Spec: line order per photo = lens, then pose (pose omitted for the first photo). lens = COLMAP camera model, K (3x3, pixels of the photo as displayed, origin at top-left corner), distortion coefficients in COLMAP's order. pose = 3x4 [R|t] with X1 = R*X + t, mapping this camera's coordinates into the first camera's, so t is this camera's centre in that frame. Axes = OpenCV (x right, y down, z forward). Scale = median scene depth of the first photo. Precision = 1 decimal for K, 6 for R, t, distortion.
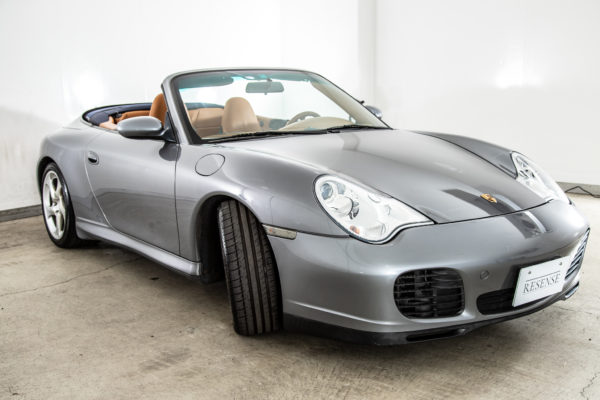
lens RADIAL K [[666.9, 0, 301.2], [0, 666.9, 196.2], [0, 0, 1]] dist [0.068304, 0.000000]
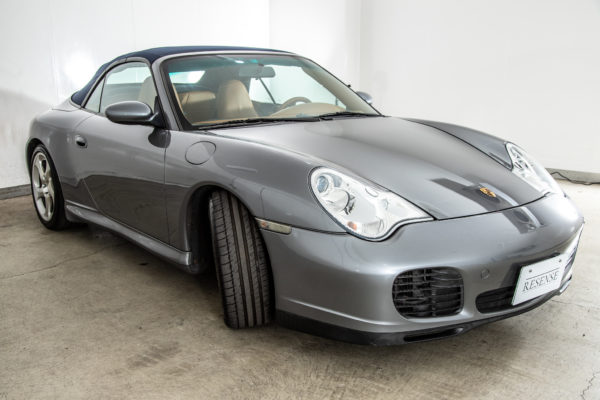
lens RADIAL K [[632.9, 0, 296.8], [0, 632.9, 196.9], [0, 0, 1]] dist [0.051689, 0.000000]
pose [[0.999748, 0.011610, 0.019191, -0.015268], [-0.012314, 0.999241, 0.036955, -0.021445], [-0.018747, -0.037182, 0.999133, 0.083121]]
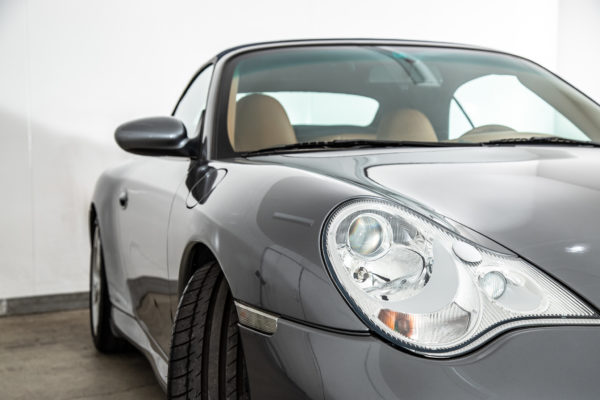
lens RADIAL K [[1008.3, 0, 299.2], [0, 1008.3, 199.0], [0, 0, 1]] dist [0.047722, 0.000000]
pose [[0.942509, 0.031333, -0.332707, 0.209968], [-0.069554, 0.992184, -0.103598, 0.039887], [0.326861, 0.120783, 0.937322, 0.337163]]
